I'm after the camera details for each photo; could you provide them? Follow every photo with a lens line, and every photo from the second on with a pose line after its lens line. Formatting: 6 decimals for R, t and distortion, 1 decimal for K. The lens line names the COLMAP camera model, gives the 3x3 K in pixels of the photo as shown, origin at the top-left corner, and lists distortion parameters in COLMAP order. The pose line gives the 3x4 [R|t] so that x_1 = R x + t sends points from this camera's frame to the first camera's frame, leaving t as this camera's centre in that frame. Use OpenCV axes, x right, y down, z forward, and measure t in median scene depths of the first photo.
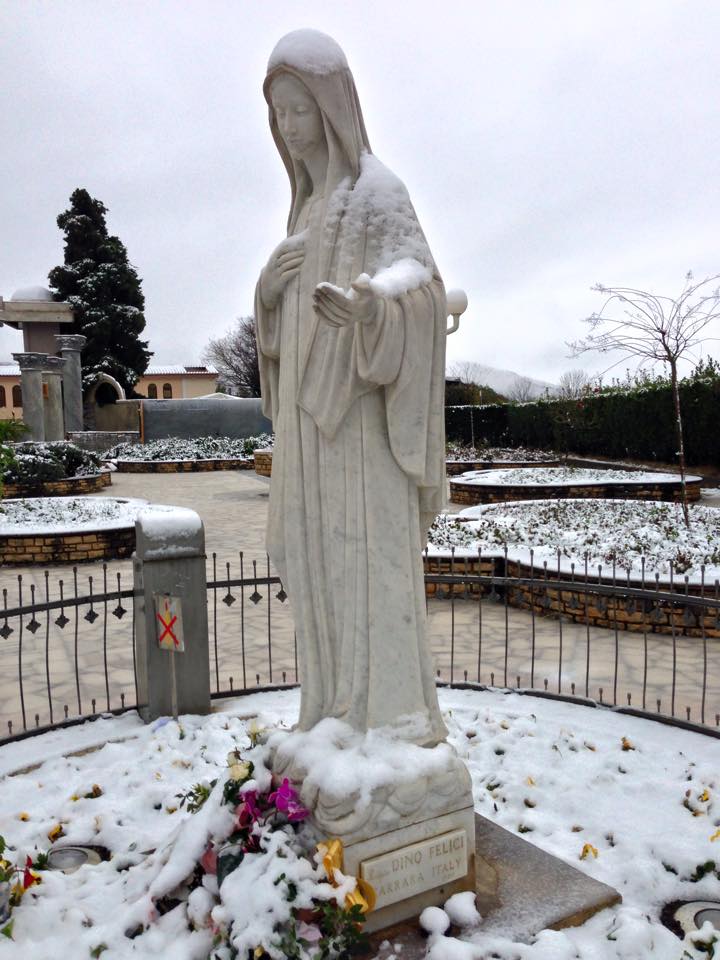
lens RADIAL K [[840.6, 0, 360.0], [0, 840.6, 480.0], [0, 0, 1]] dist [0.088651, -0.126780]
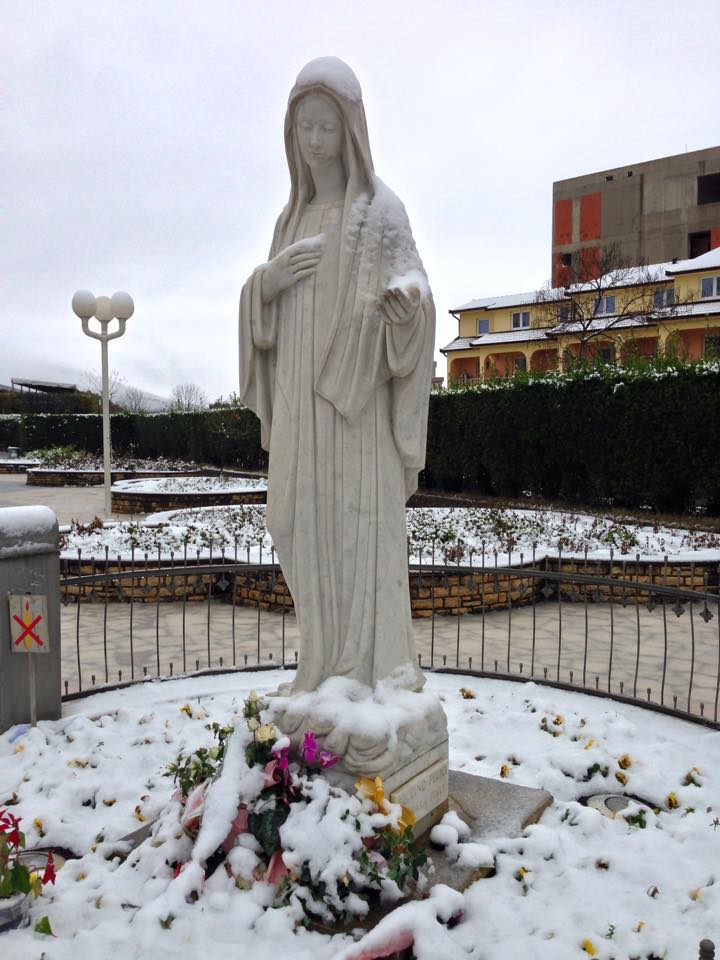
lens RADIAL K [[846.9, 0, 341.0], [0, 846.9, 480.7], [0, 0, 1]] dist [0.058691, -0.002885]
pose [[0.912946, -0.002080, 0.408075, -0.490735], [0.007347, 0.999909, -0.011339, 0.038634], [-0.408014, 0.013350, 0.912878, -0.021424]]
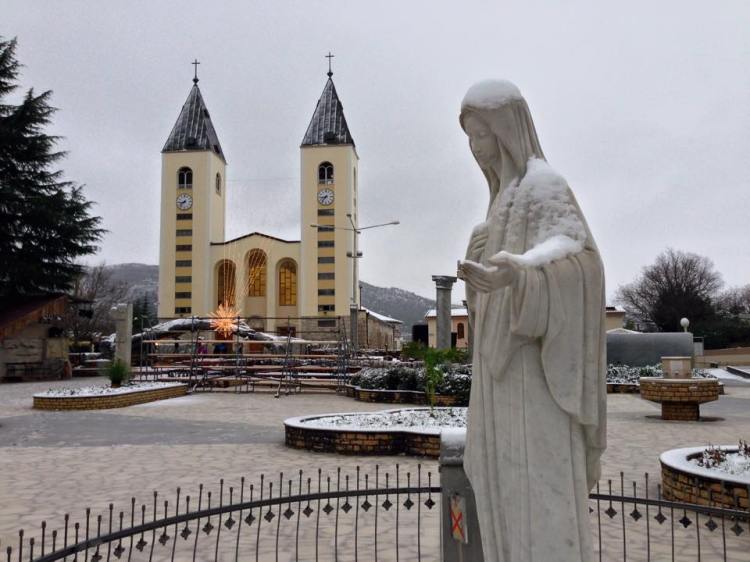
lens RADIAL K [[660.4, 0, 395.9], [0, 660.4, 278.1], [0, 0, 1]] dist [0.077069, -0.117341]
pose [[0.881751, -0.031975, -0.470631, 0.287505], [-0.051671, 0.985149, -0.163740, -0.026924], [0.468877, 0.168696, 0.867004, 0.052077]]
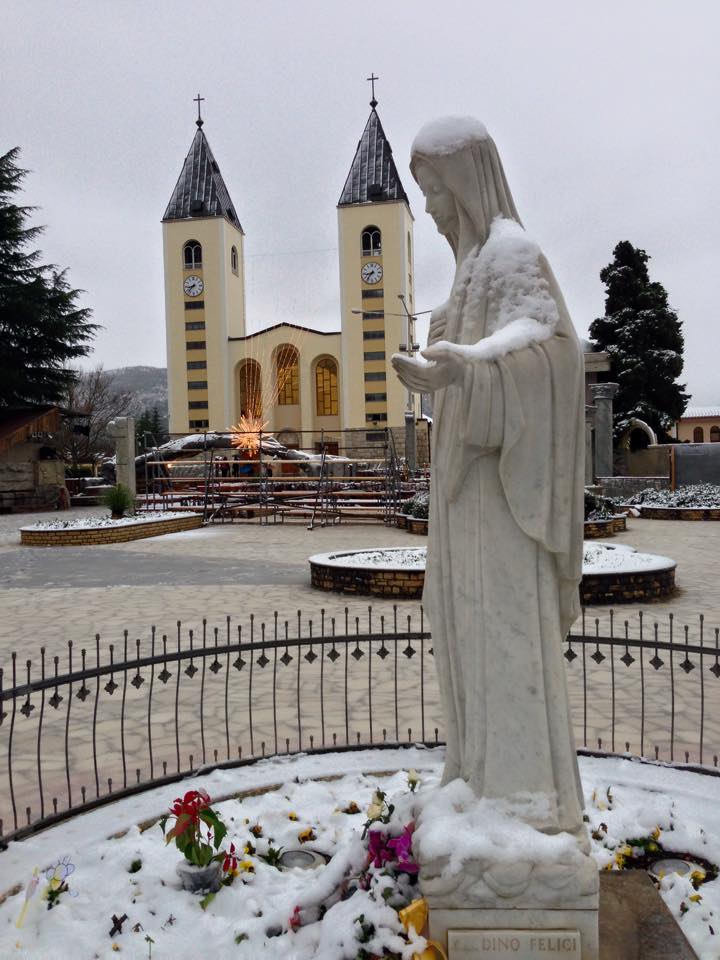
lens RADIAL K [[845.4, 0, 386.3], [0, 845.4, 480.6], [0, 0, 1]] dist [0.077069, -0.117341]
pose [[0.831872, 0.013028, -0.554815, 0.452253], [-0.042024, 0.998333, -0.039567, -0.026943], [0.553375, 0.056230, 0.831032, 0.098728]]
